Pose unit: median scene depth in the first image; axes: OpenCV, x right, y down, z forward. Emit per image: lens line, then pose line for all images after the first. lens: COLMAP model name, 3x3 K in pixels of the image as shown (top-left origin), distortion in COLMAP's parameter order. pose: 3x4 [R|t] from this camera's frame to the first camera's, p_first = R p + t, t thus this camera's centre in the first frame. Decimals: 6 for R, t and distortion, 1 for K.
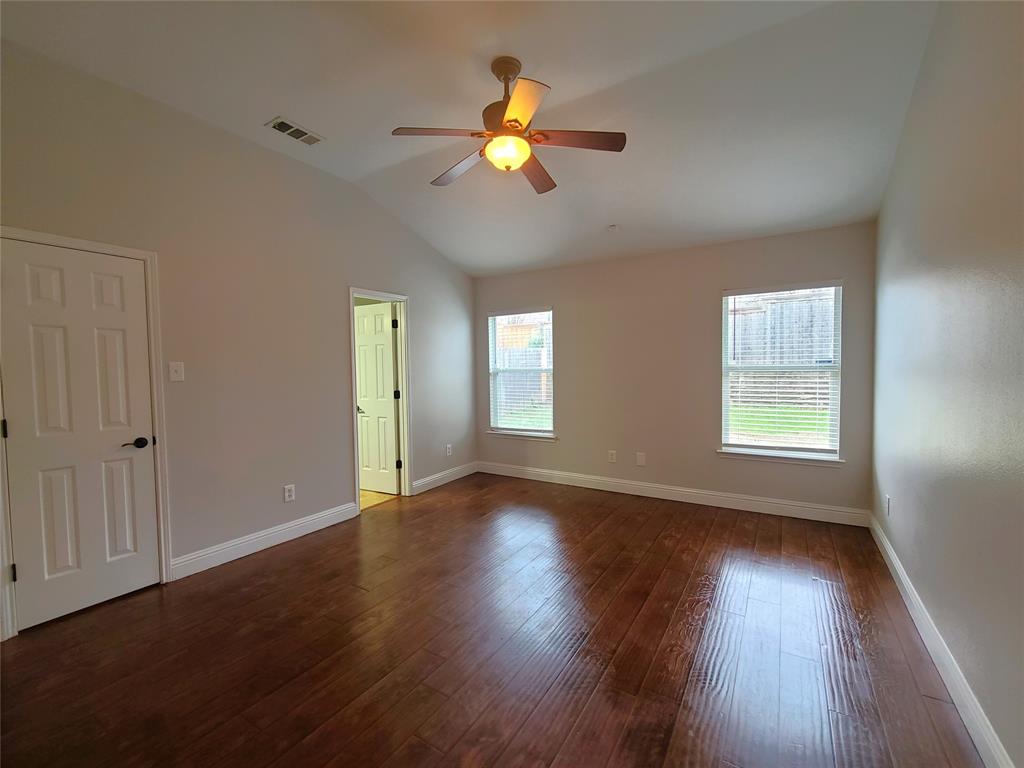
lens RADIAL K [[418.3, 0, 517.0], [0, 418.3, 386.6], [0, 0, 1]] dist [-0.003409, -0.000141]
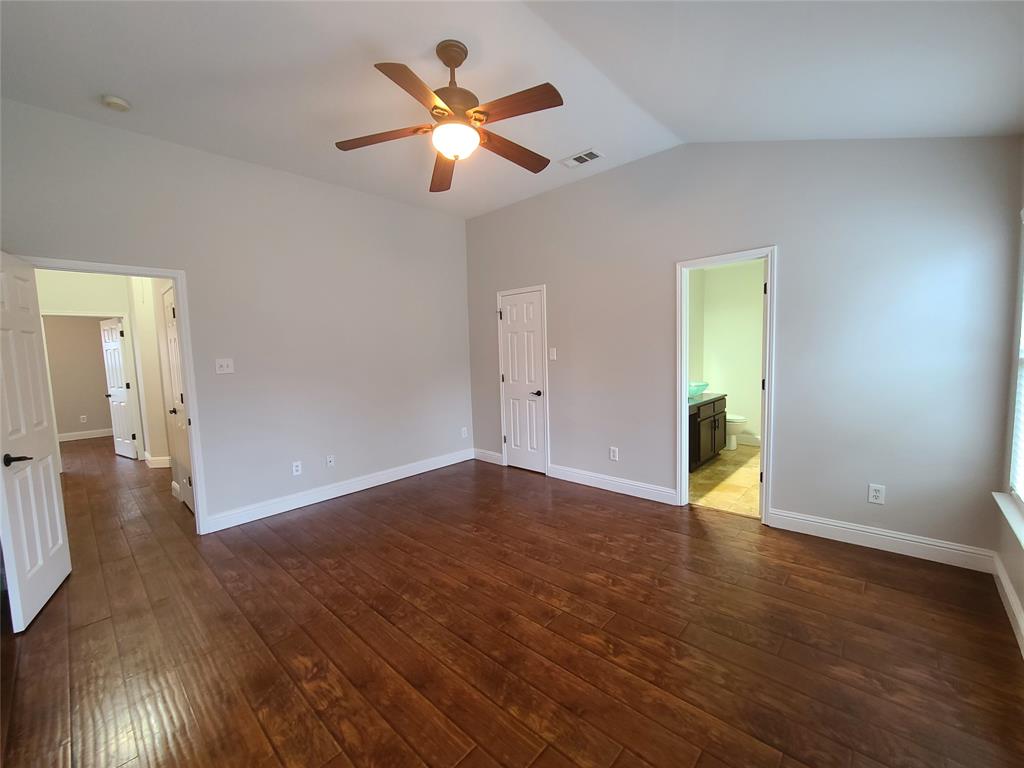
lens RADIAL K [[418.3, 0, 517.0], [0, 418.3, 386.6], [0, 0, 1]] dist [-0.003409, -0.000141]
pose [[-0.171995, 0.113042, -0.978590, 0.842851], [-0.005016, 0.993281, 0.115621, -0.099468], [0.985085, 0.024795, -0.170272, 1.148013]]
